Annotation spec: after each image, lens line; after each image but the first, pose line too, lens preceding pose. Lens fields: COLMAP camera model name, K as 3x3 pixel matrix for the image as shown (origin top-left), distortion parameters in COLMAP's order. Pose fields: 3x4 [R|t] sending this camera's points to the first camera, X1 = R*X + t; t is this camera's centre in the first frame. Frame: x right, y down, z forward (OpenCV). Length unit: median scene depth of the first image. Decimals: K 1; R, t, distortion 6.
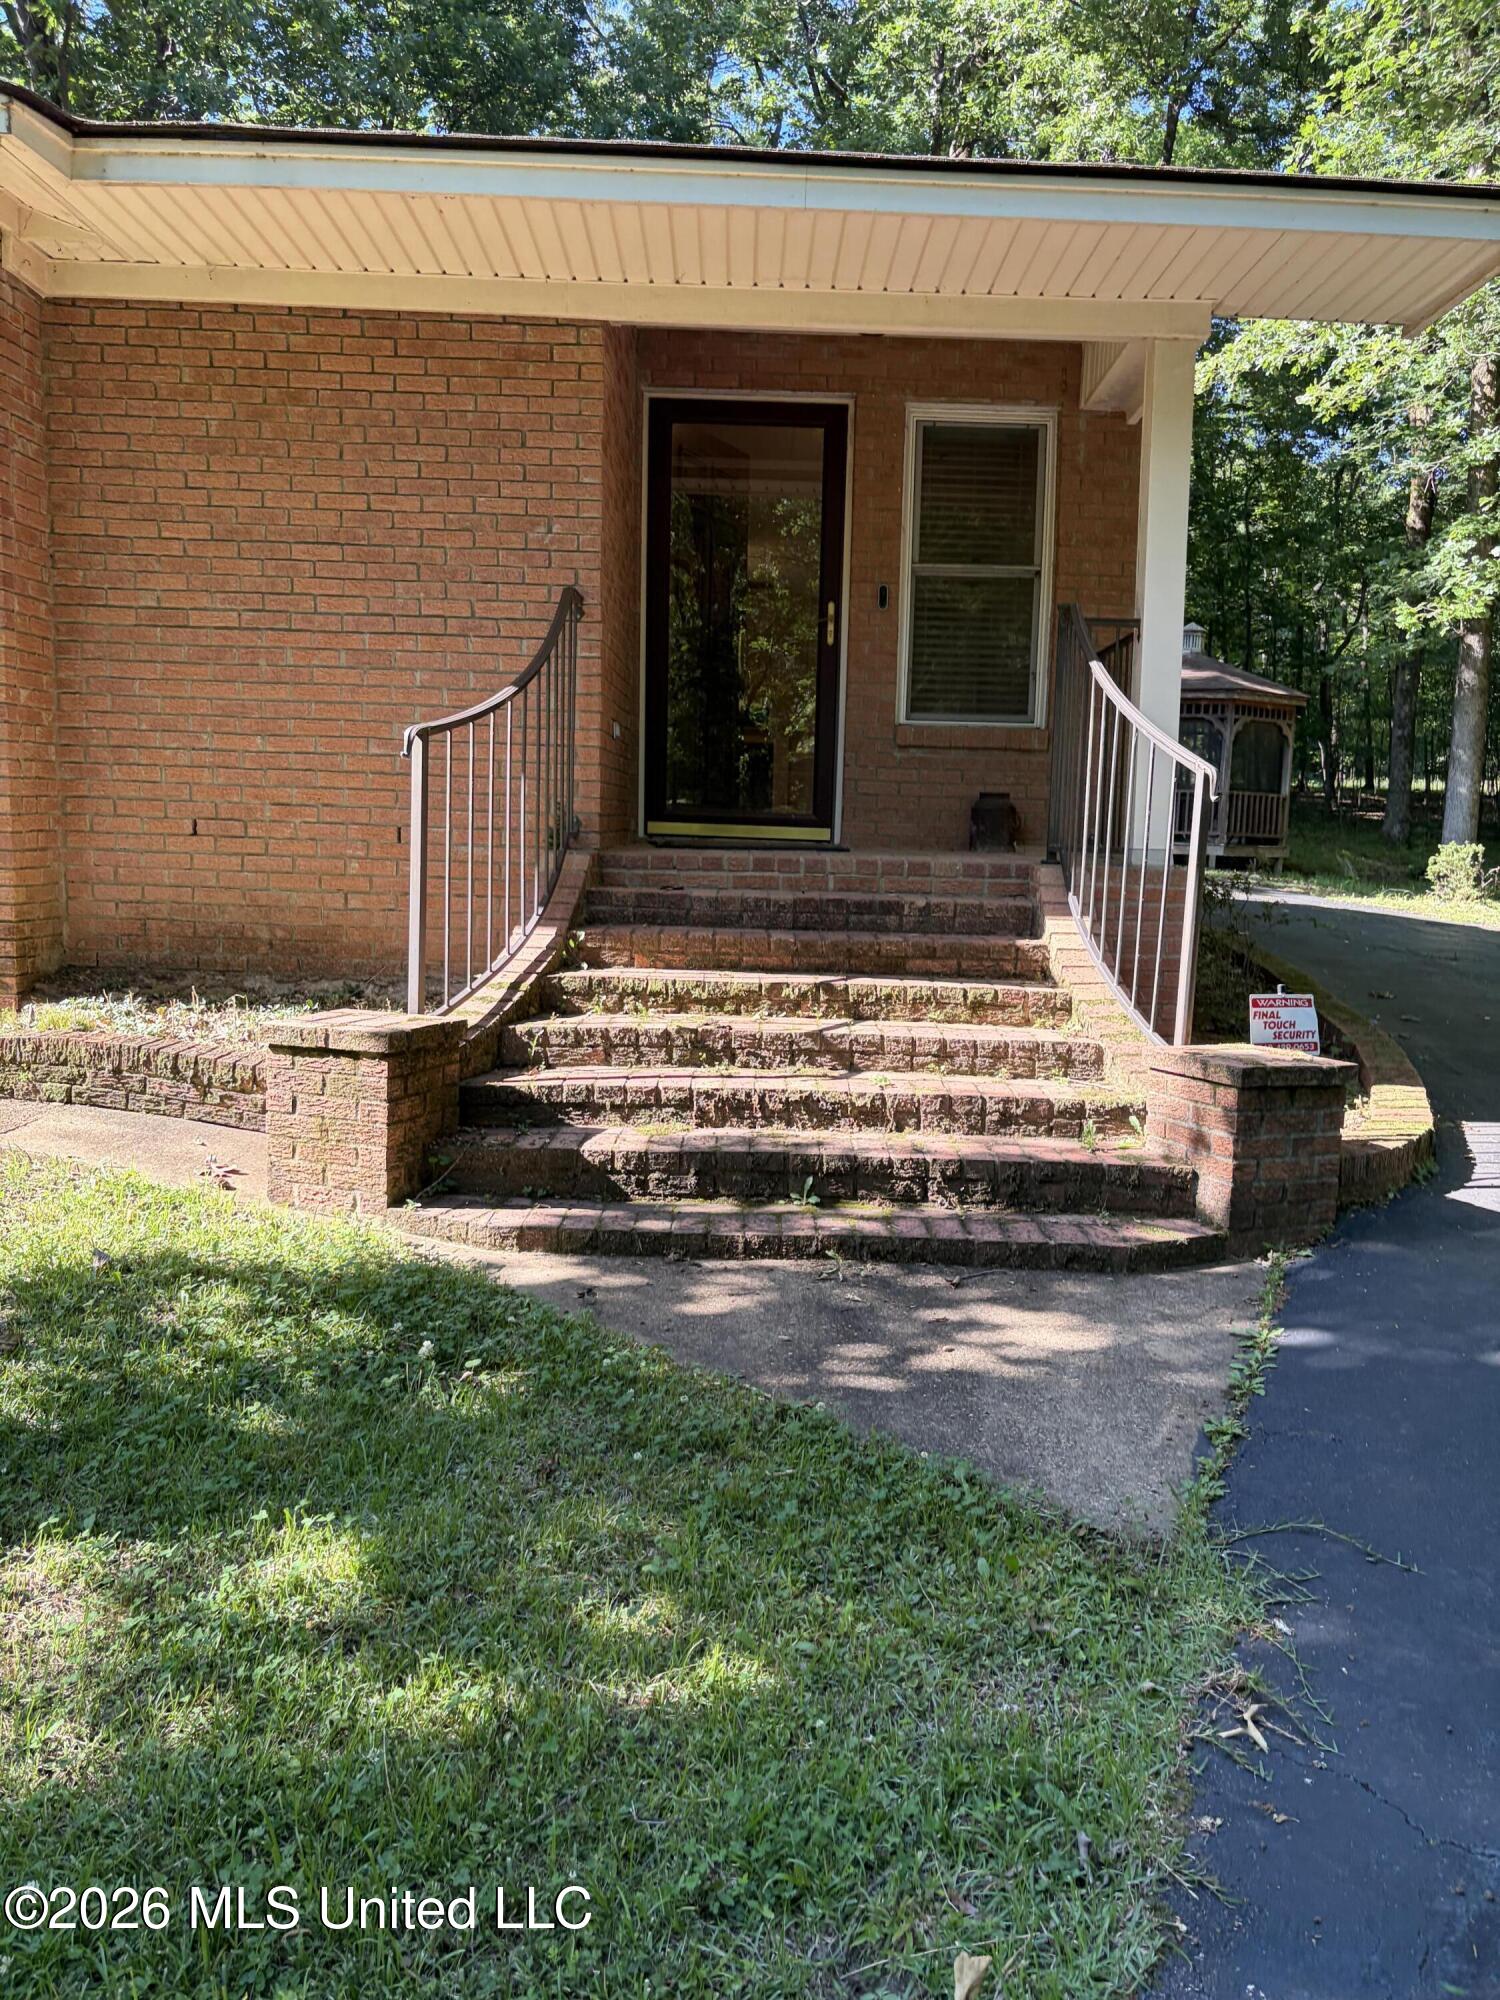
lens RADIAL K [[1517.9, 0, 754.6], [0, 1517.9, 999.6], [0, 0, 1]] dist [0.035696, -0.045366]
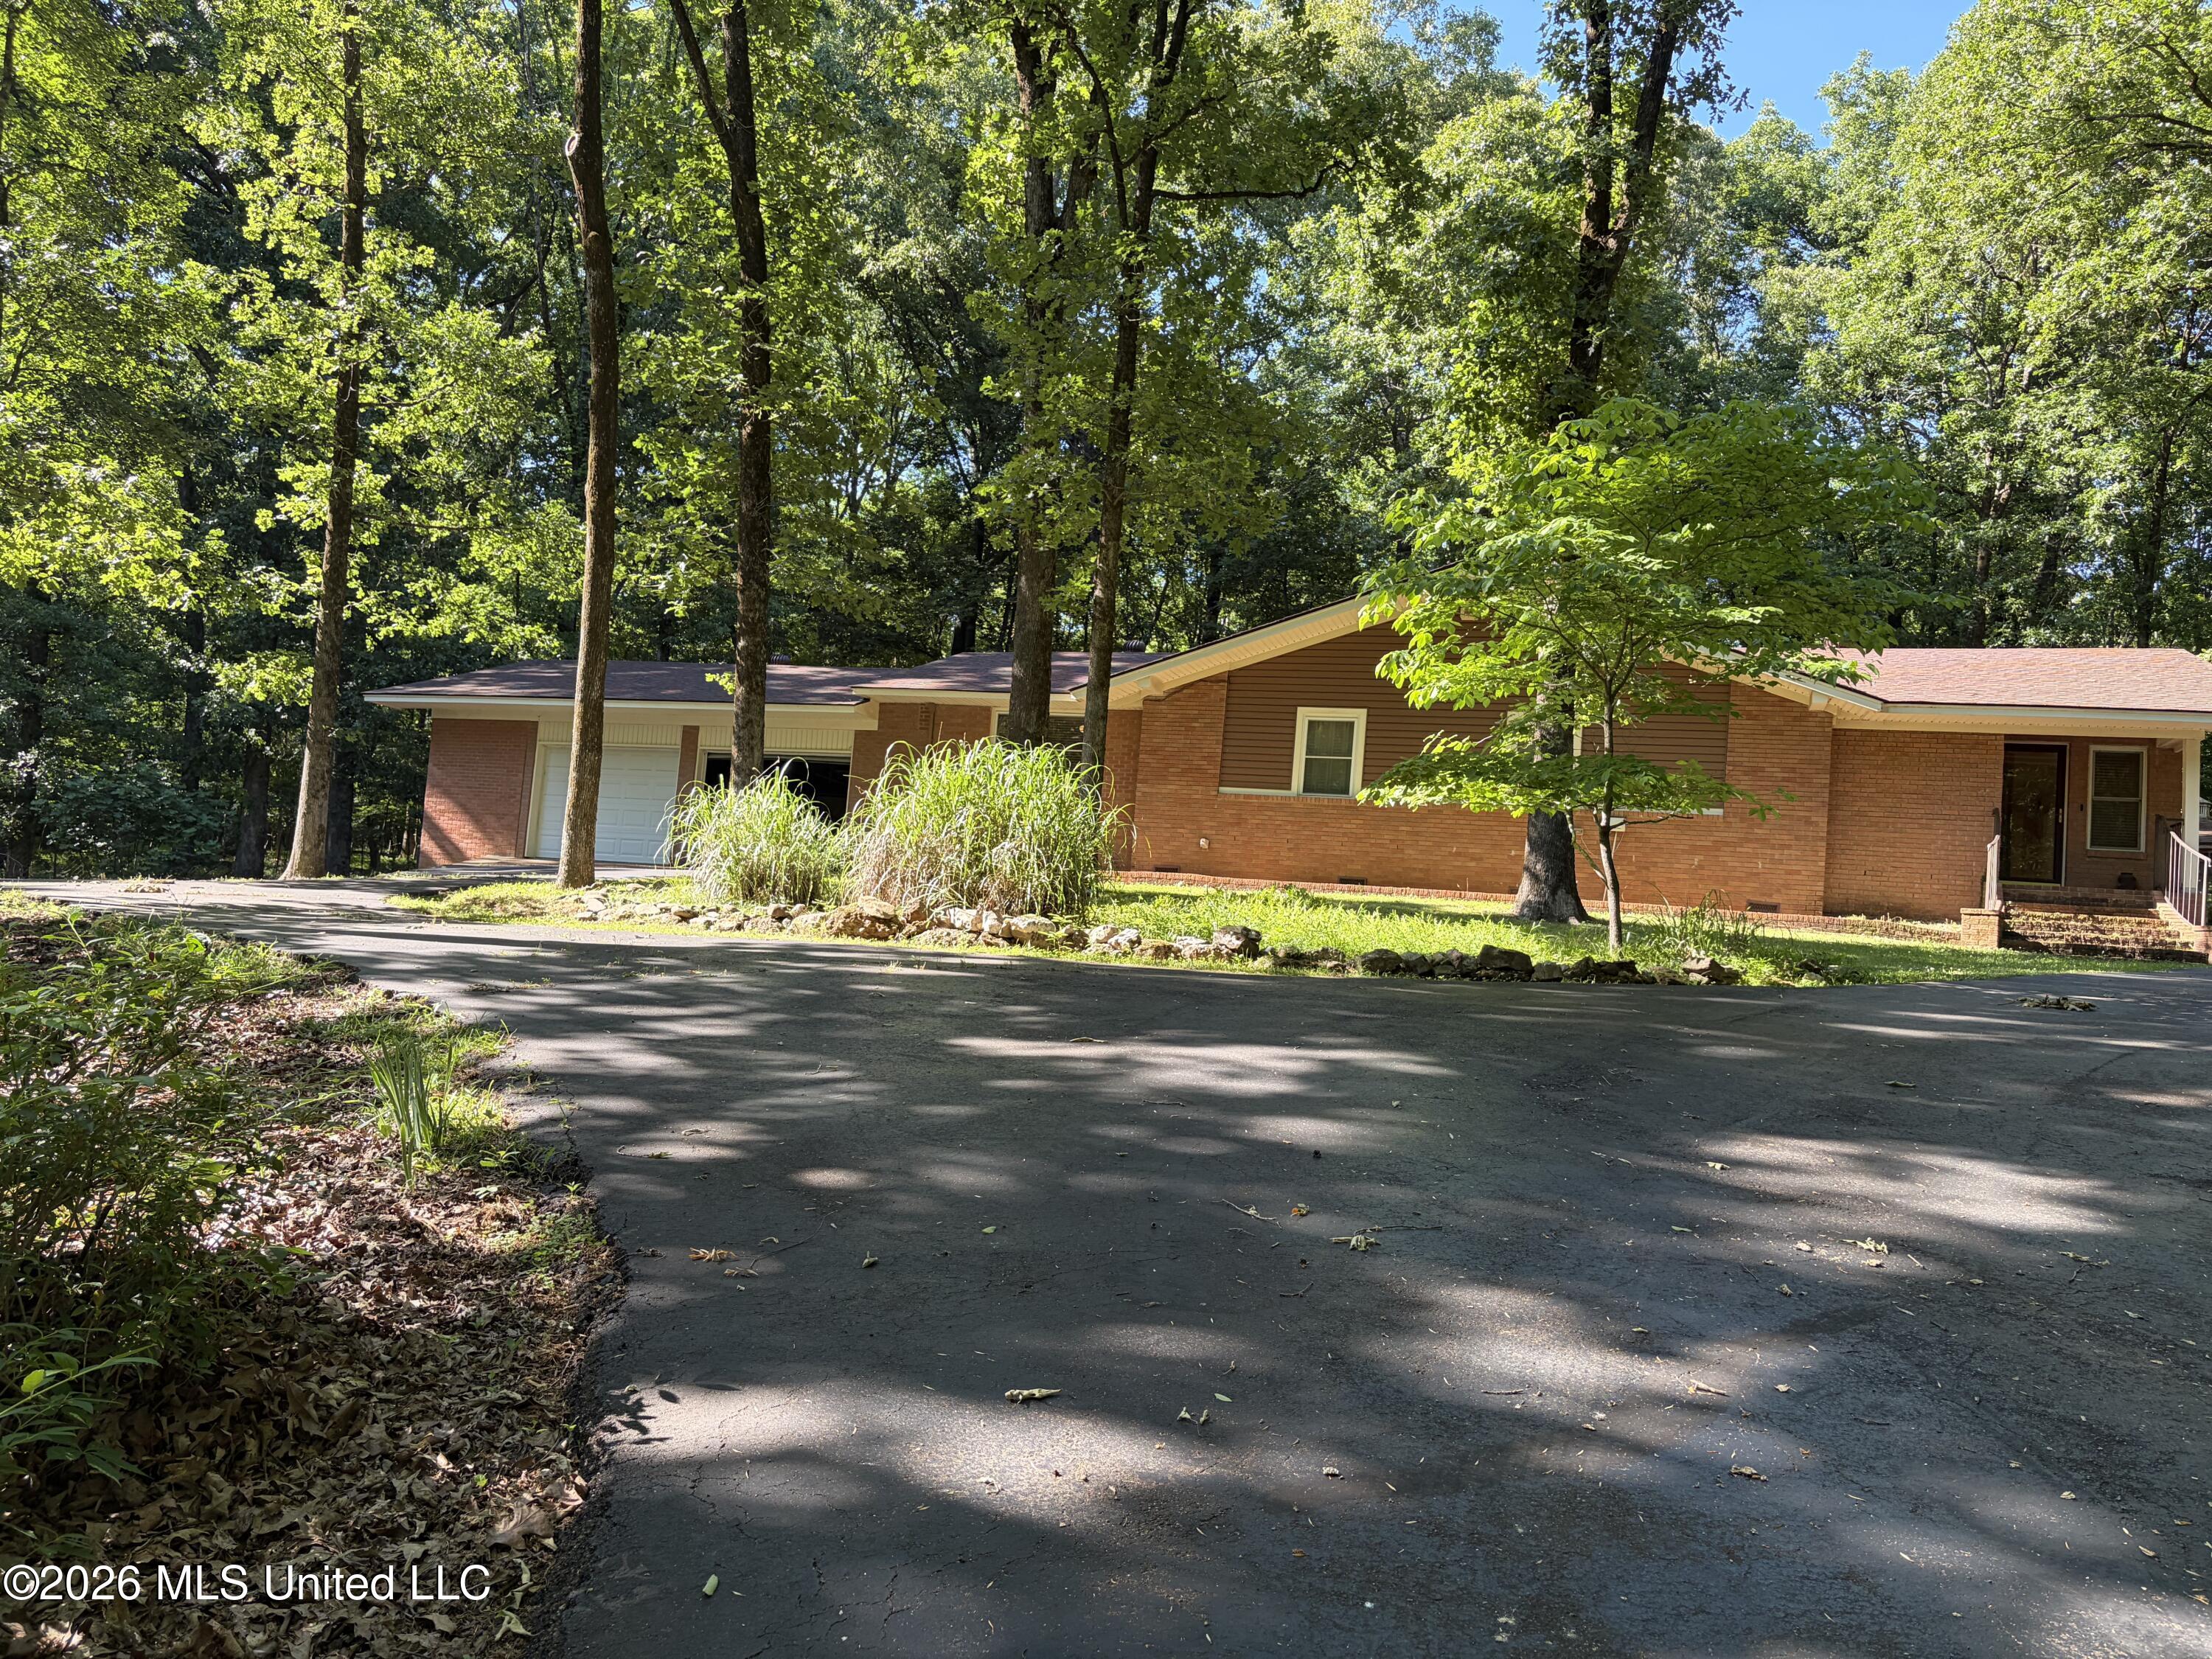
lens RADIAL K [[1678.8, 0, 1082.7], [0, 1678.8, 840.2], [0, 0, 1]] dist [0.035696, -0.045366]
pose [[0.951295, 0.024618, -0.307298, -1.013111], [-0.085403, 0.978838, -0.185965, 0.777487], [0.296217, 0.203152, 0.933266, -3.543646]]
